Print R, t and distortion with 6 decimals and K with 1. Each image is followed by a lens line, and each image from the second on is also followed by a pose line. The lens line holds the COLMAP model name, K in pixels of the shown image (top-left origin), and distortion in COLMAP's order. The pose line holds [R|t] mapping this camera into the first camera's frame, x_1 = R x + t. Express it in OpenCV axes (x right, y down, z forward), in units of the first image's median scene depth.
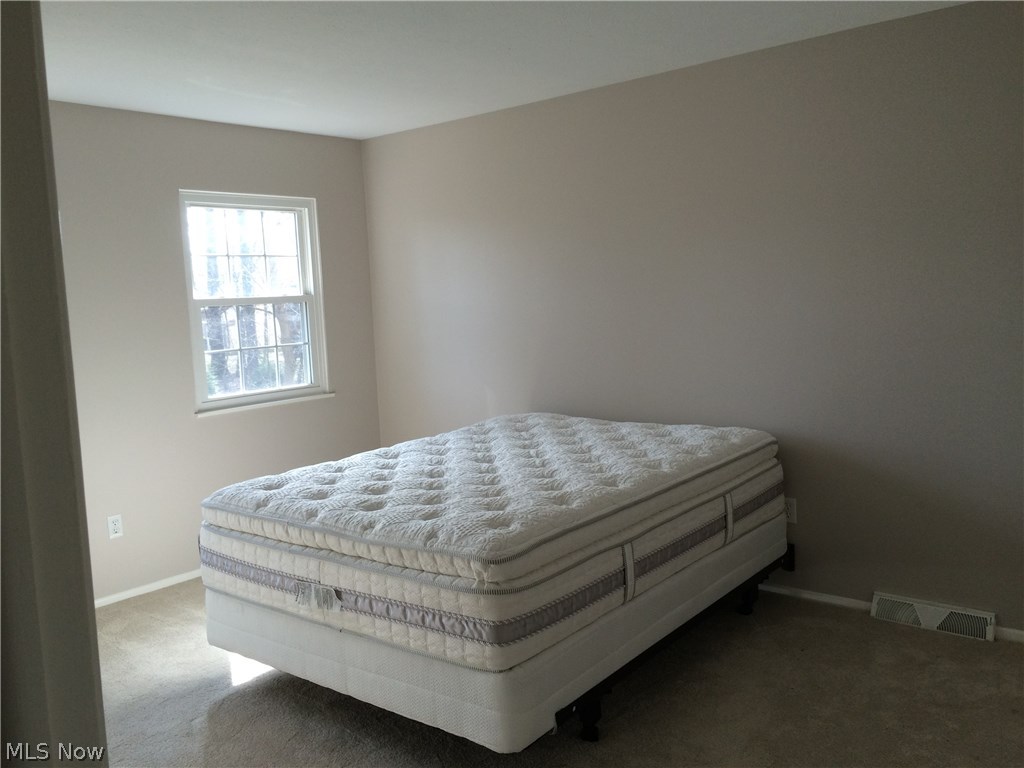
lens RADIAL K [[879.2, 0, 508.2], [0, 879.2, 382.7], [0, 0, 1]] dist [0.078032, -0.105161]
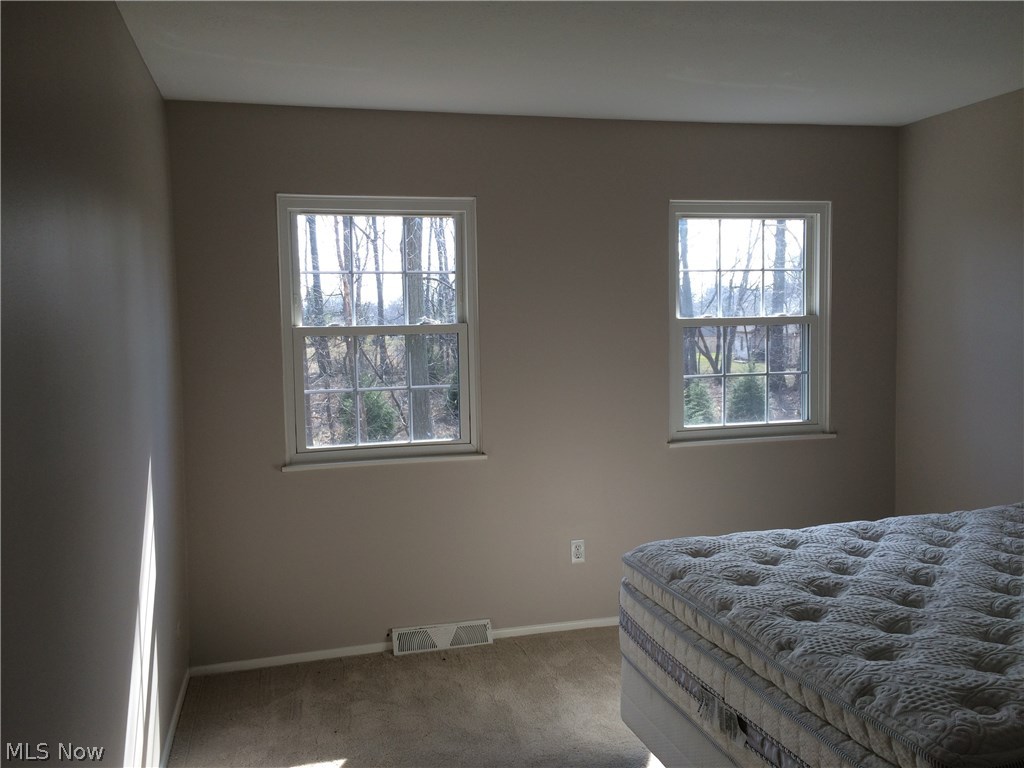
lens RADIAL K [[879.2, 0, 511.2], [0, 879.2, 375.9], [0, 0, 1]] dist [0.078032, -0.105161]
pose [[0.812156, 0.068134, -0.579448, 0.056828], [-0.079324, 0.996831, 0.006030, -0.038439], [0.578022, 0.041066, 0.814987, 0.228579]]
